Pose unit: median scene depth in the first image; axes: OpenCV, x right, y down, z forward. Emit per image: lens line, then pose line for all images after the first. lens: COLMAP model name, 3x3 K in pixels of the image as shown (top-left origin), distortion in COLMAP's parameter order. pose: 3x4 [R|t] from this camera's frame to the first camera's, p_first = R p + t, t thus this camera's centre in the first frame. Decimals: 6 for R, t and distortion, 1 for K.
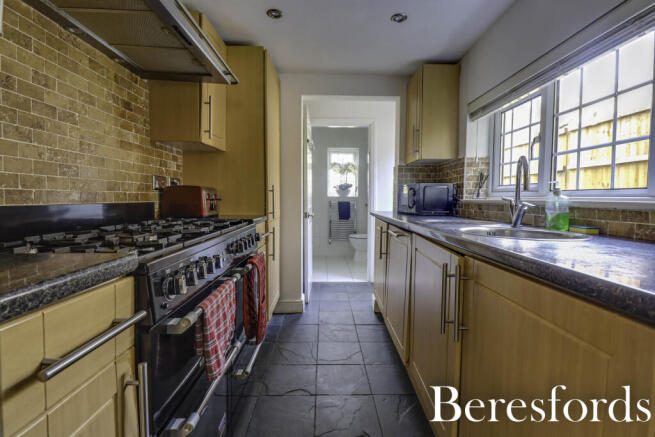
lens RADIAL K [[357.2, 0, 327.9], [0, 357.2, 218.2], [0, 0, 1]] dist [-0.000809, -0.000070]
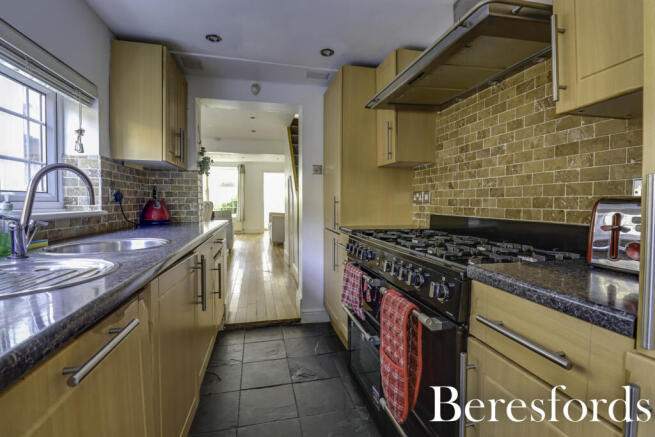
lens RADIAL K [[315.0, 0, 331.4], [0, 315.0, 205.5], [0, 0, 1]] dist [0.003193, 0.000368]
pose [[-0.976143, 0.001666, -0.217122, 0.100079], [-0.012984, 0.997733, 0.066029, -0.155853], [0.216740, 0.067273, -0.973909, 2.008803]]
